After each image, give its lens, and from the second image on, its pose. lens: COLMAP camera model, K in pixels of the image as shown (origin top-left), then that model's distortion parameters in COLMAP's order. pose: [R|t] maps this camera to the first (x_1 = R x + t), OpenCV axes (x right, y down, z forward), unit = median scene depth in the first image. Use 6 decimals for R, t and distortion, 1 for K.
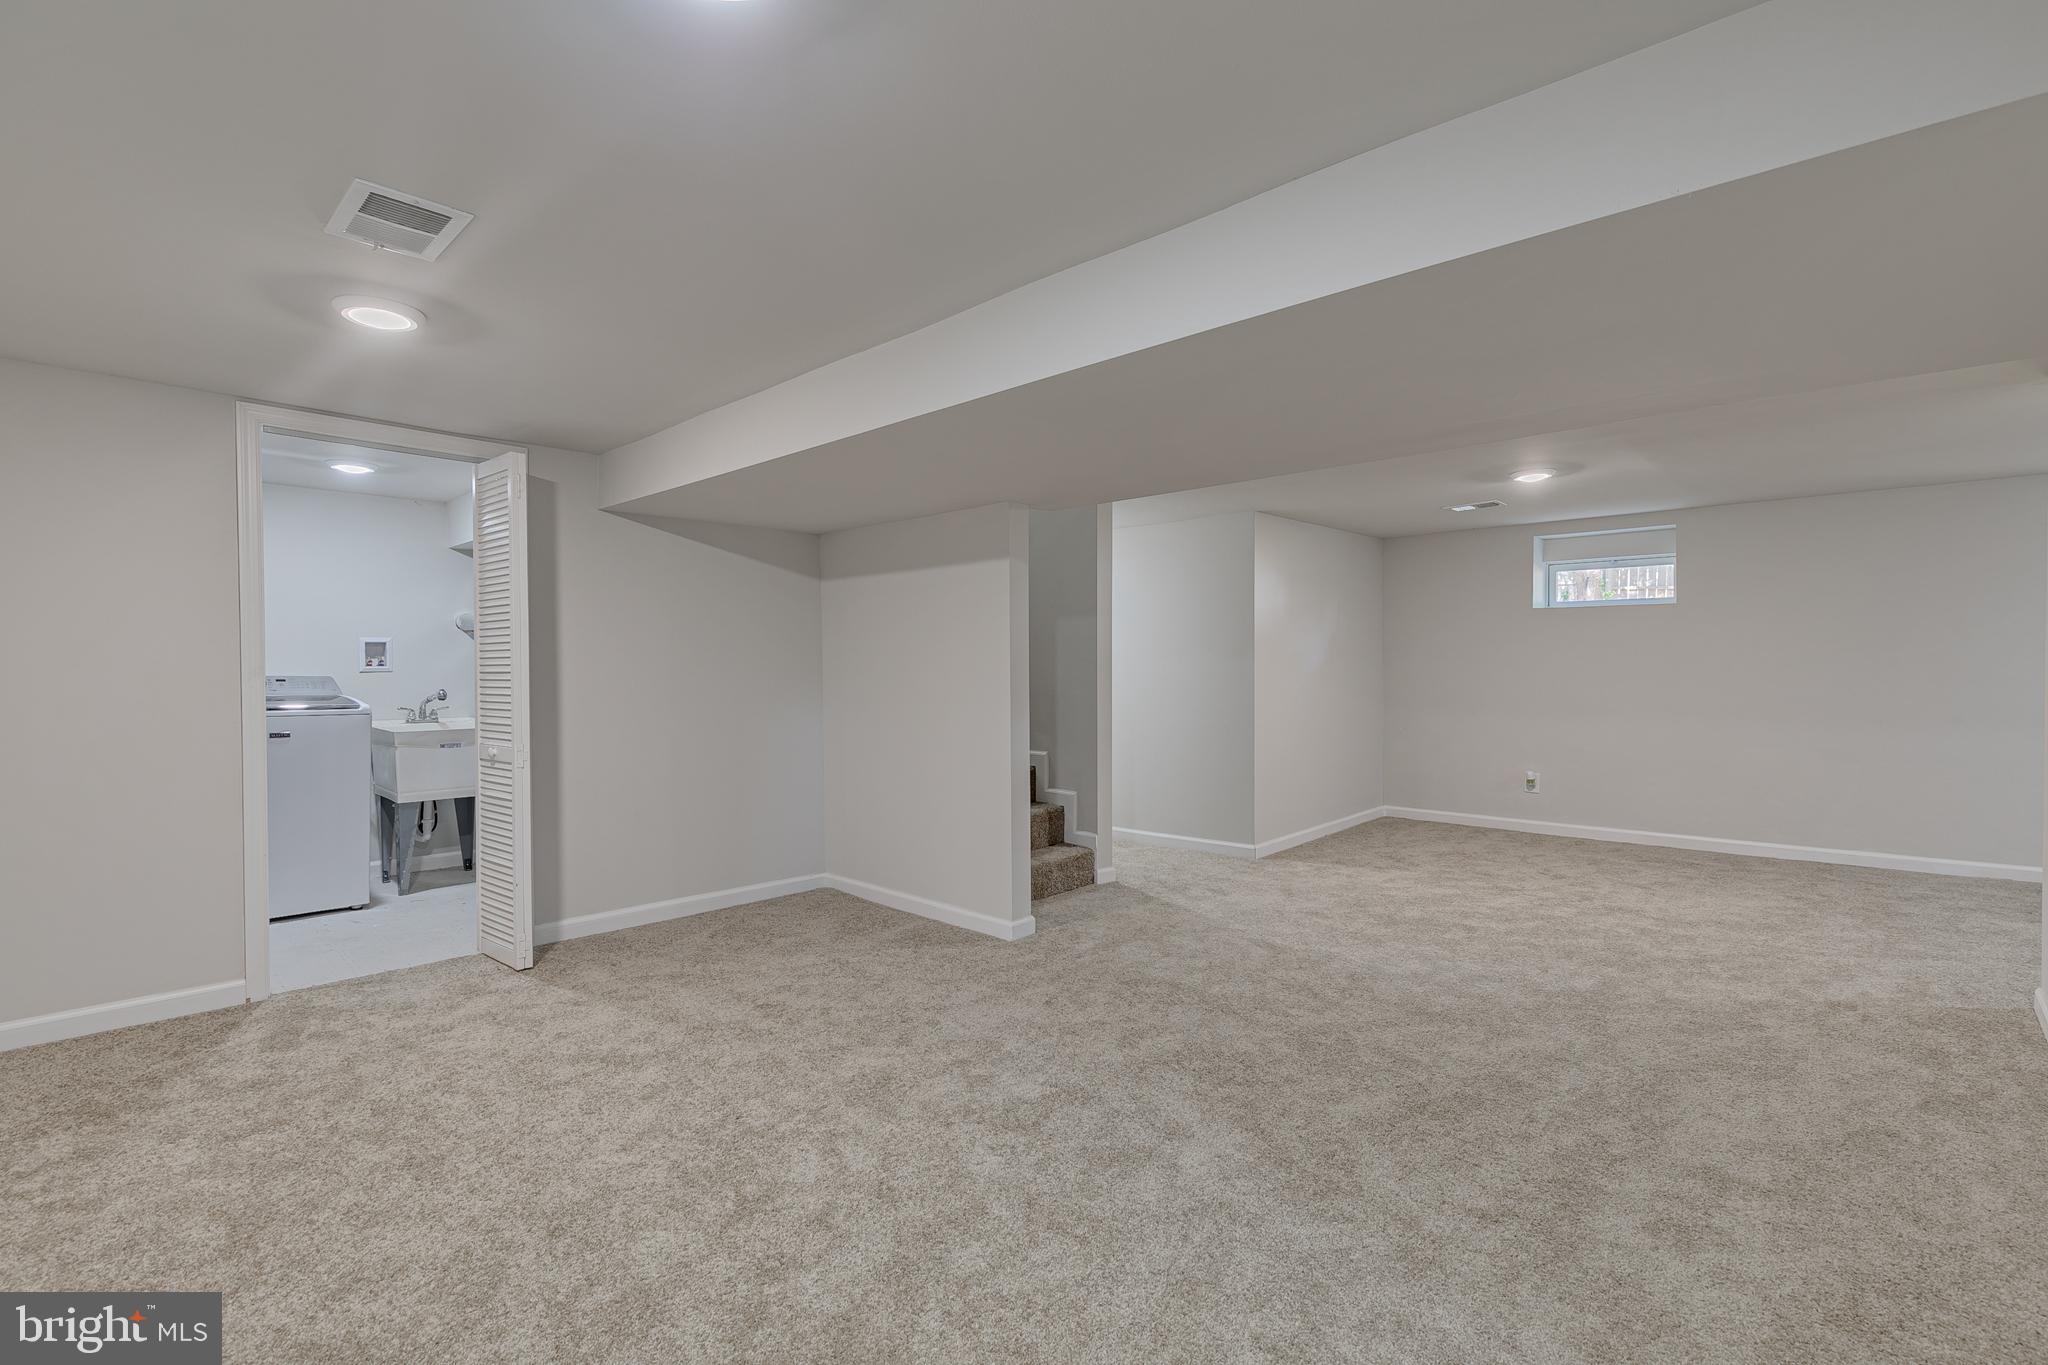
lens RADIAL K [[911.9, 0, 1036.9], [0, 911.9, 673.8], [0, 0, 1]] dist [0.011451, -0.004563]
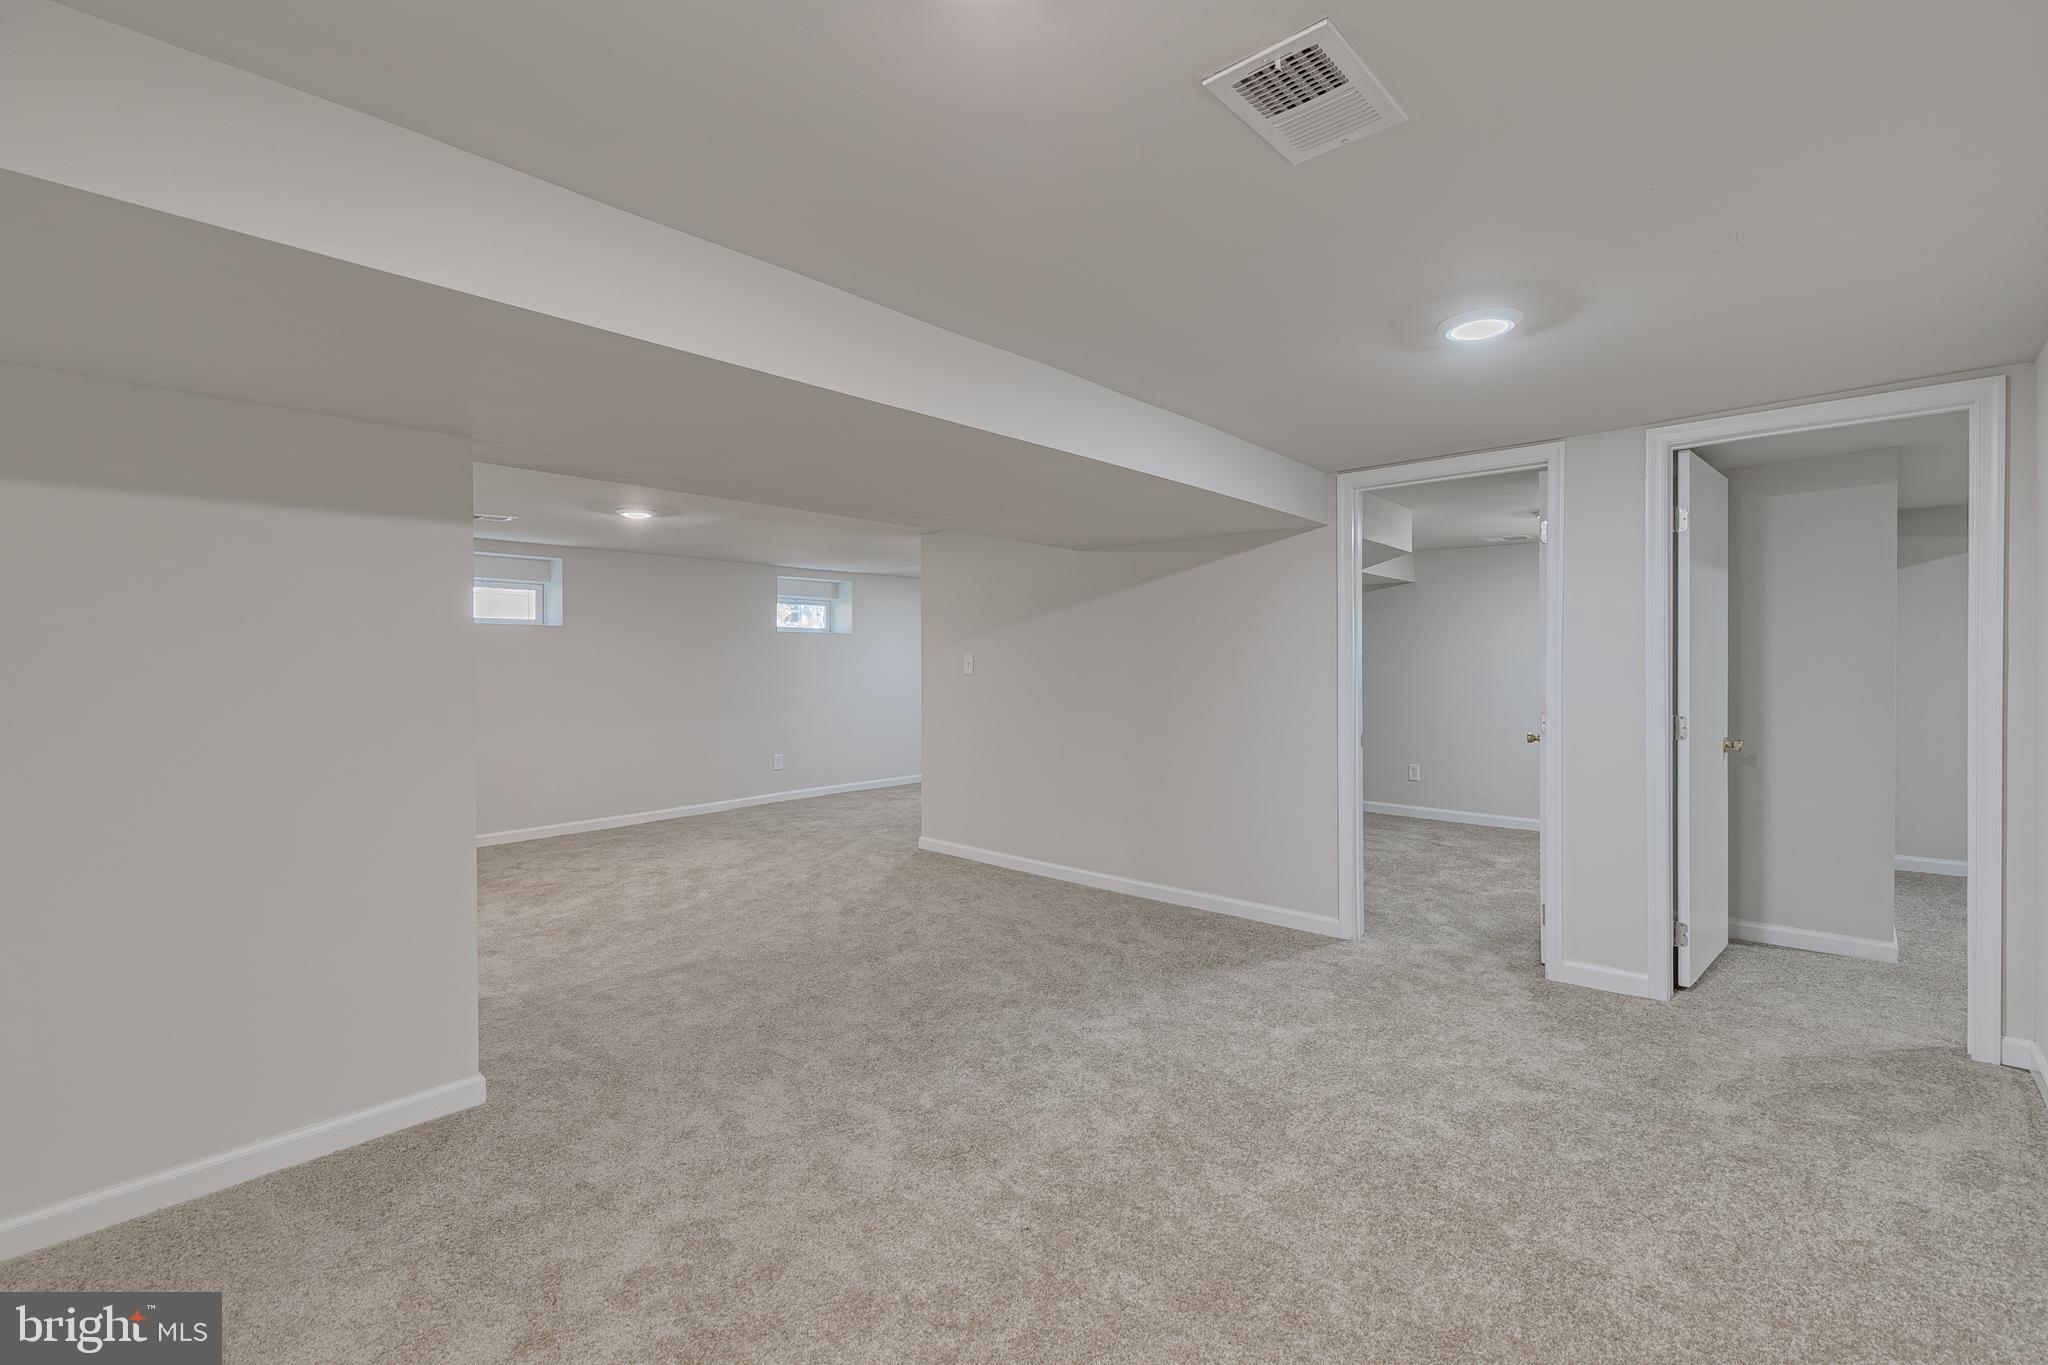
lens RADIAL K [[911.9, 0, 1036.9], [0, 911.9, 673.8], [0, 0, 1]] dist [0.011451, -0.004563]
pose [[-0.013725, -0.009994, 0.999856, -0.693115], [0.021444, 0.999717, 0.010287, -0.017192], [-0.999676, 0.021582, -0.013507, 0.598415]]
